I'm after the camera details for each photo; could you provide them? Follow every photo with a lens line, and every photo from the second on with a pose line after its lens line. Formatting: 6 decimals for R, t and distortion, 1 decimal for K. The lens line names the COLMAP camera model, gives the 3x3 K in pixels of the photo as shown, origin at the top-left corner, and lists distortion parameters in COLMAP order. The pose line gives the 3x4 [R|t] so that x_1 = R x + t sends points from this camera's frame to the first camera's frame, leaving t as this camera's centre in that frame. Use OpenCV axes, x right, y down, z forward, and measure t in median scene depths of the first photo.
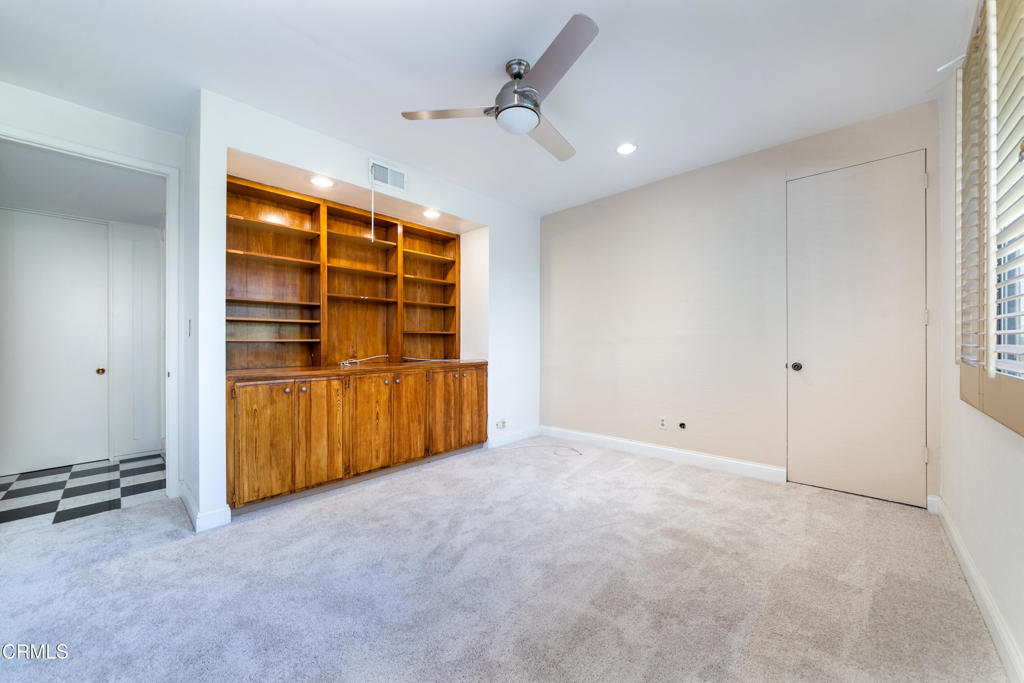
lens RADIAL K [[377.8, 0, 514.4], [0, 377.8, 340.3], [0, 0, 1]] dist [-0.000610, -0.000010]
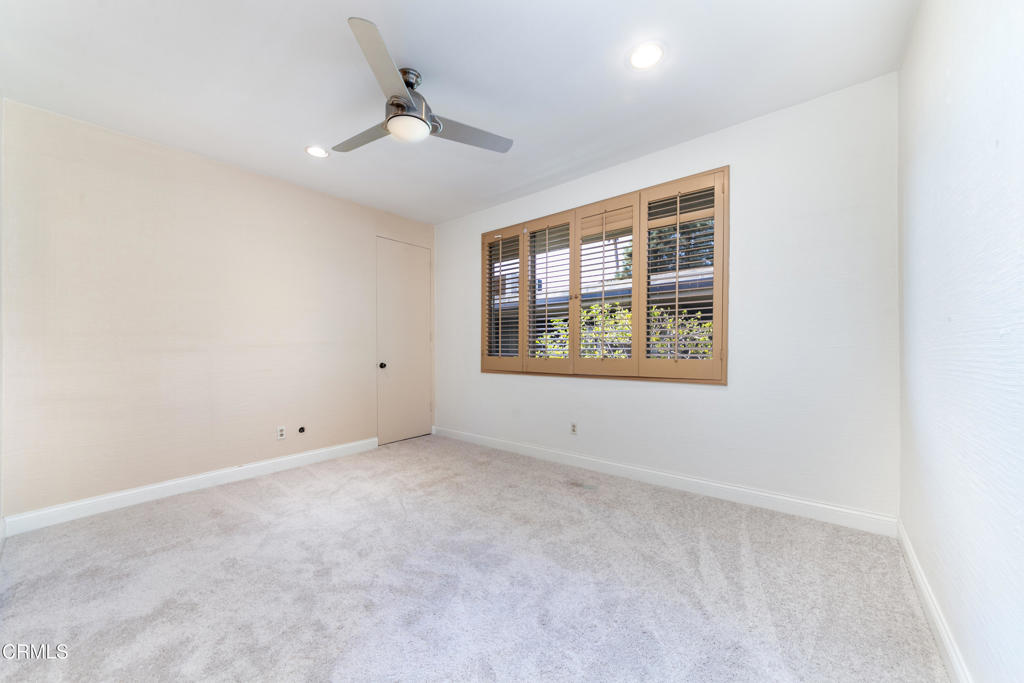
lens RADIAL K [[377.8, 0, 514.3], [0, 377.8, 347.1], [0, 0, 1]] dist [-0.000610, -0.000010]
pose [[-0.071107, 0.011135, 0.997407, -0.816463], [0.003801, 0.999933, -0.010892, 0.015765], [-0.997461, 0.003016, -0.071144, 0.632554]]
